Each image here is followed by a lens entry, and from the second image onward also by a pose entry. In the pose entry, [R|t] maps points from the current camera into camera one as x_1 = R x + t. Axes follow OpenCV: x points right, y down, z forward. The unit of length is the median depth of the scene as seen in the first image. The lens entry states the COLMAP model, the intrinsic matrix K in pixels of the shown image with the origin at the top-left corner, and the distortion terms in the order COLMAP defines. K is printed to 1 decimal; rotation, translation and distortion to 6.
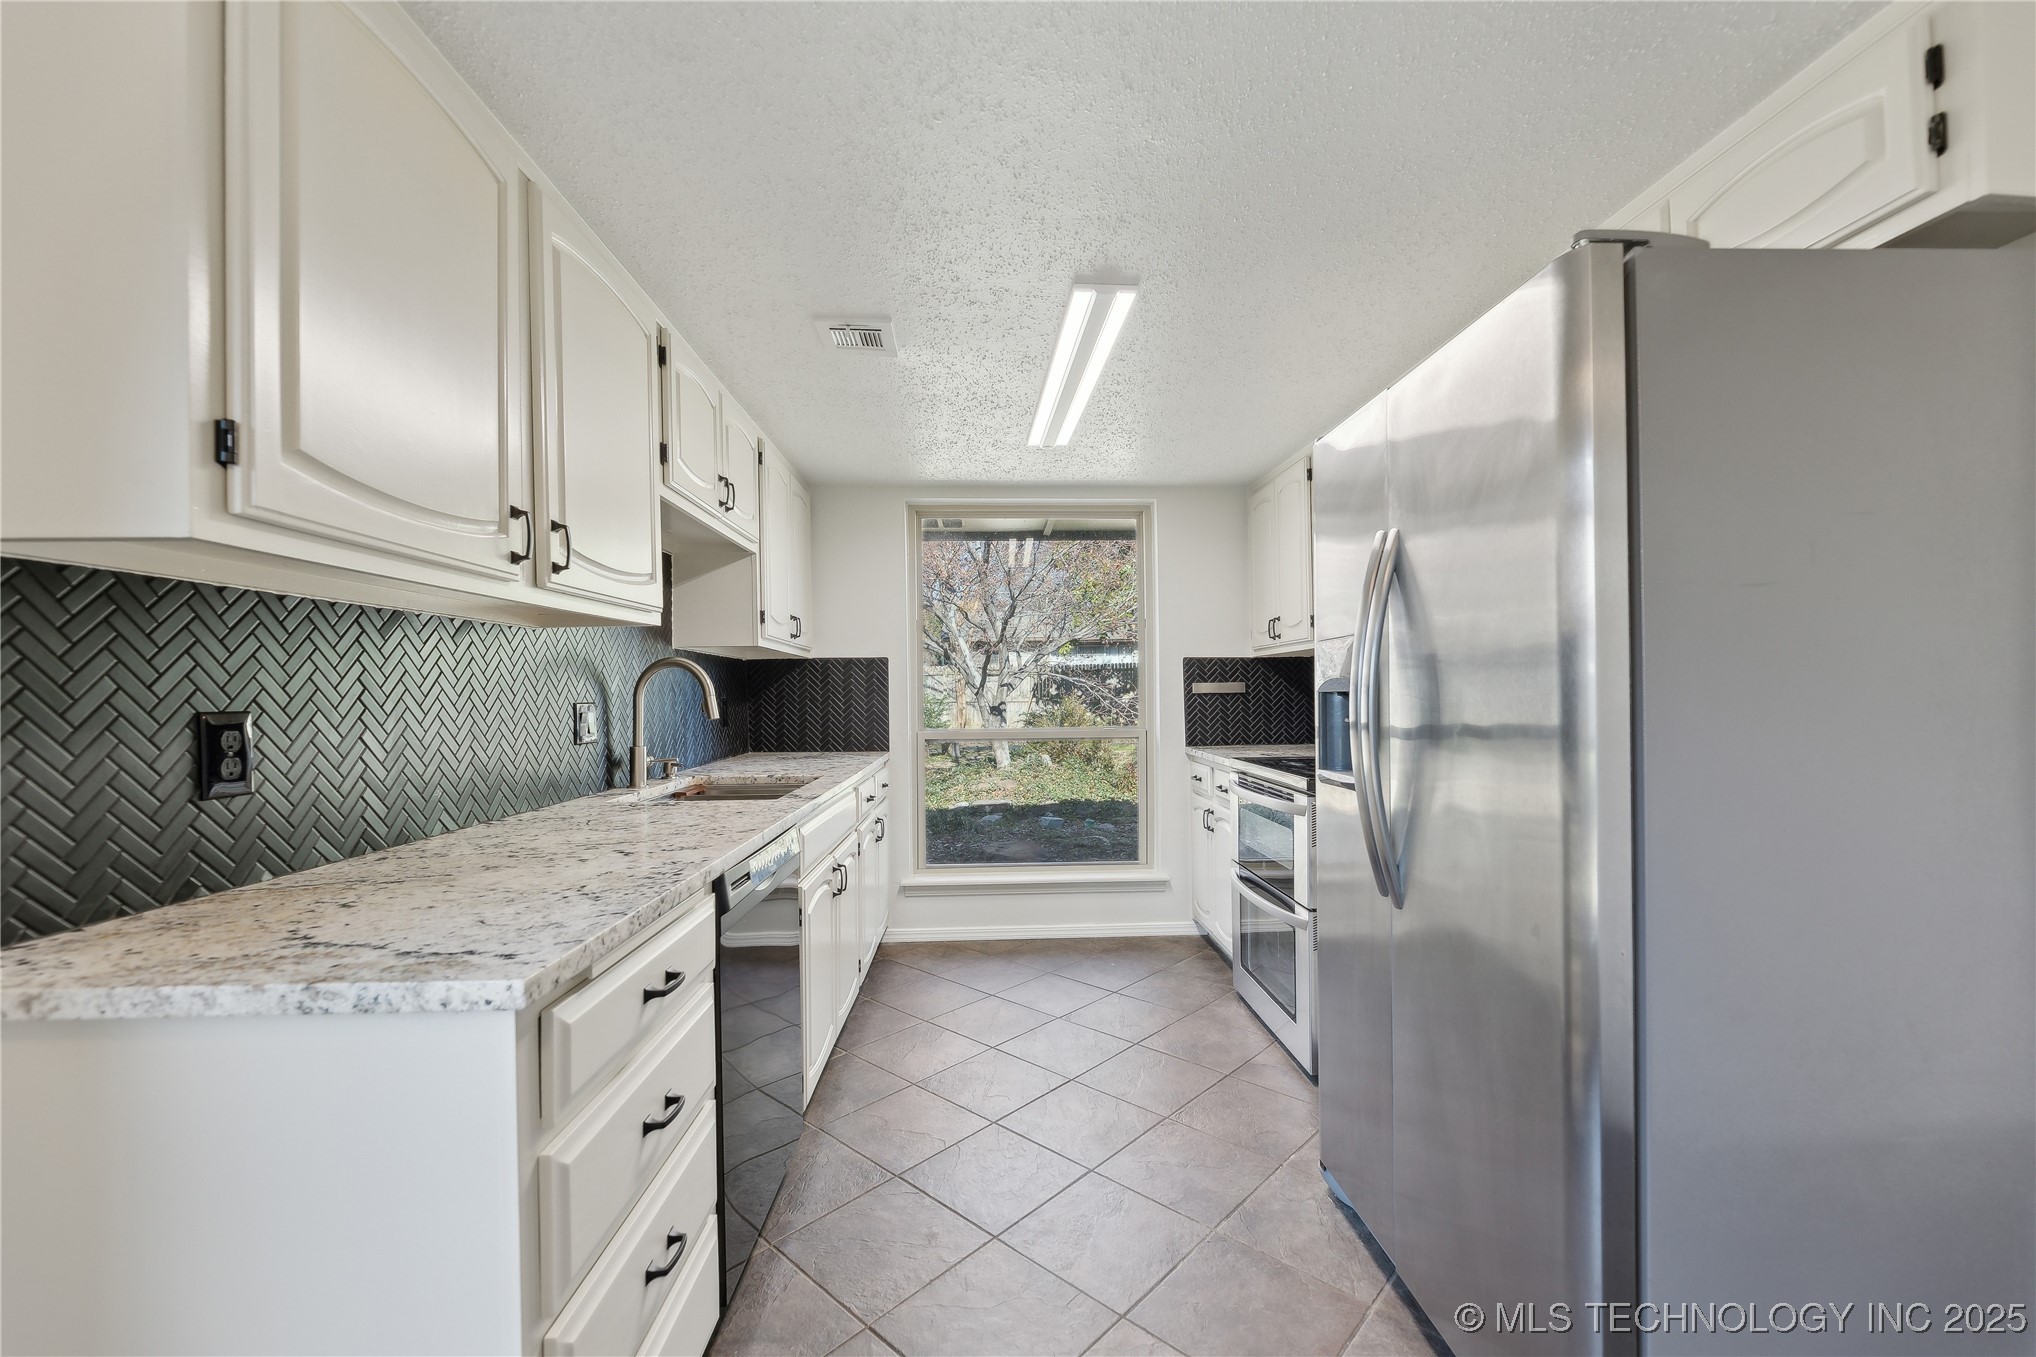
lens RADIAL K [[835.4, 0, 1020.8], [0, 835.4, 692.8], [0, 0, 1]] dist [-0.002016, -0.000120]
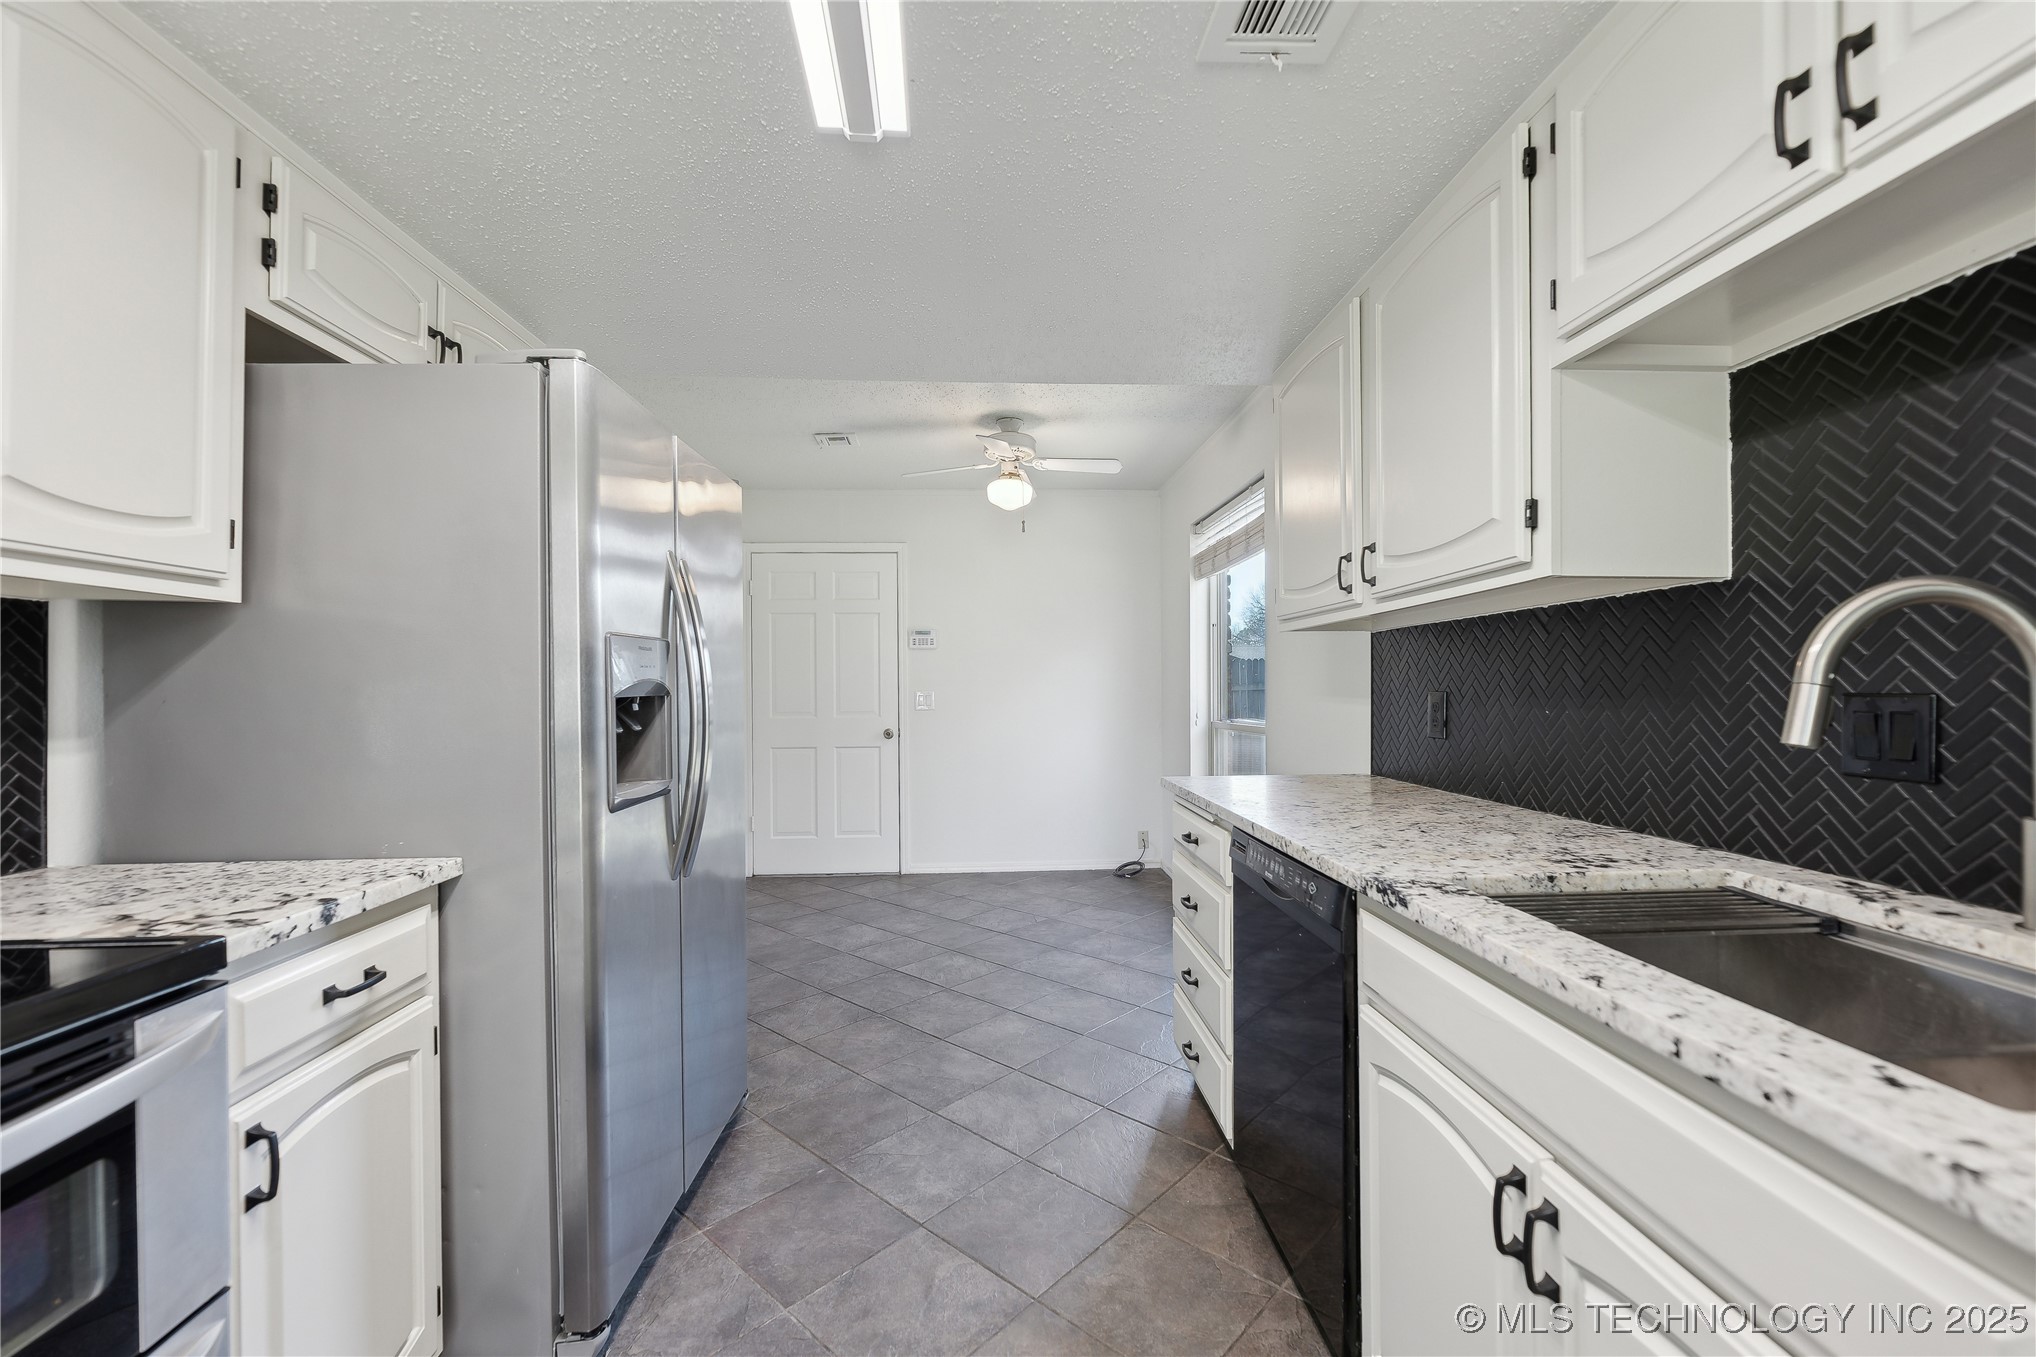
lens RADIAL K [[830.3, 0, 1016.2], [0, 830.3, 711.3], [0, 0, 1]] dist [-0.000412, -0.000077]
pose [[-0.999776, 0.018849, -0.009588, -0.006248], [0.018660, 0.999636, 0.019503, 0.001337], [0.009952, 0.019319, -0.999764, 0.949790]]
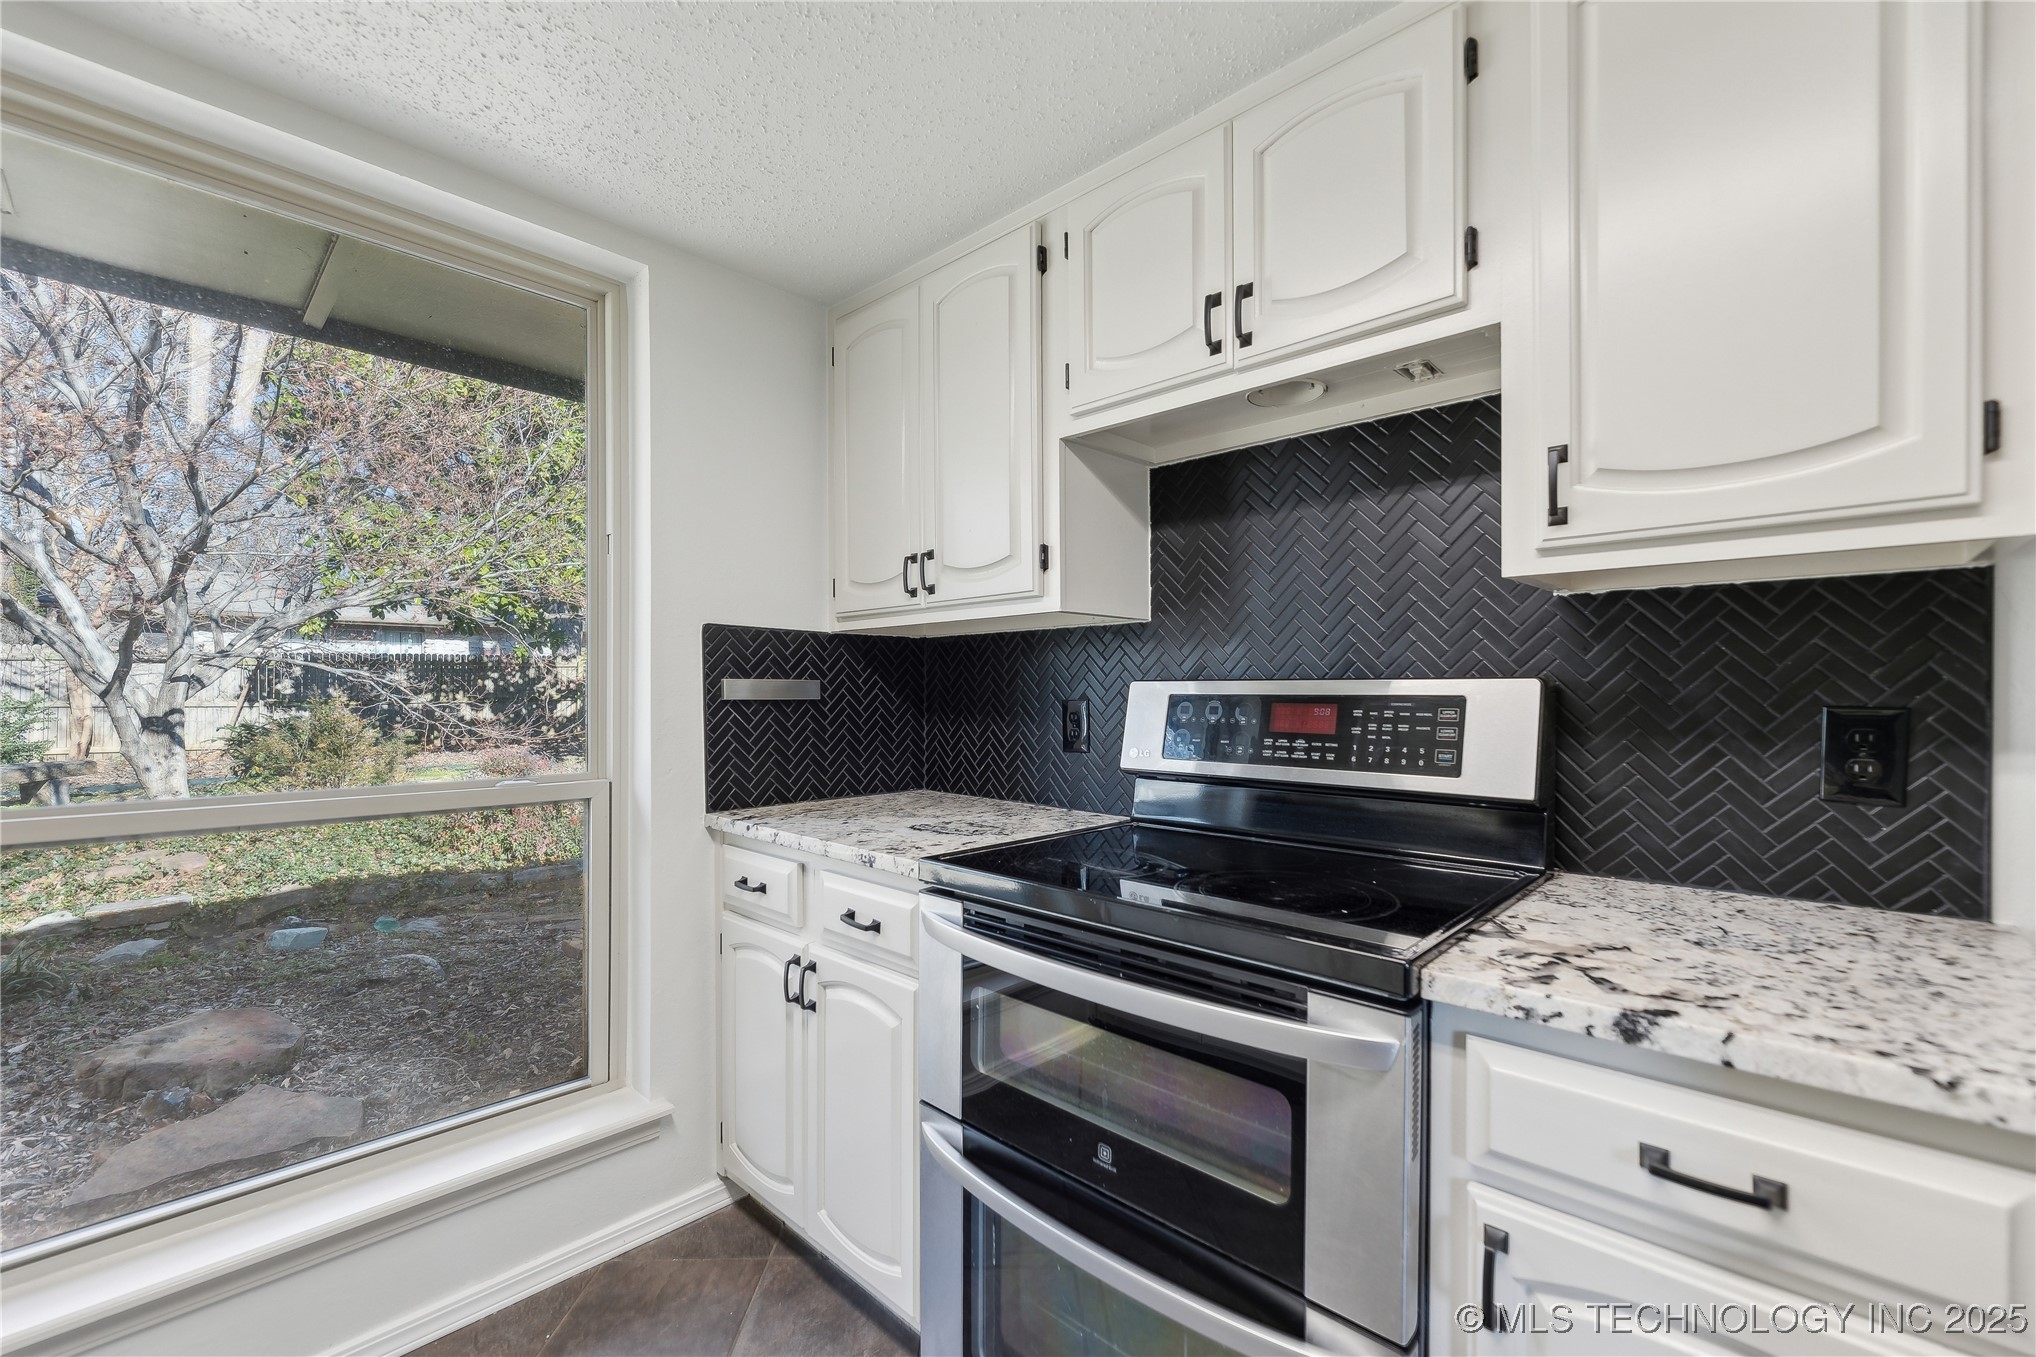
lens RADIAL K [[835.4, 0, 1020.8], [0, 835.4, 692.8], [0, 0, 1]] dist [-0.002016, -0.000120]
pose [[0.720367, 0.010084, 0.693519, -0.002686], [-0.007739, 0.999949, -0.006502, -0.001739], [-0.693549, -0.000683, 0.720409, 0.605935]]
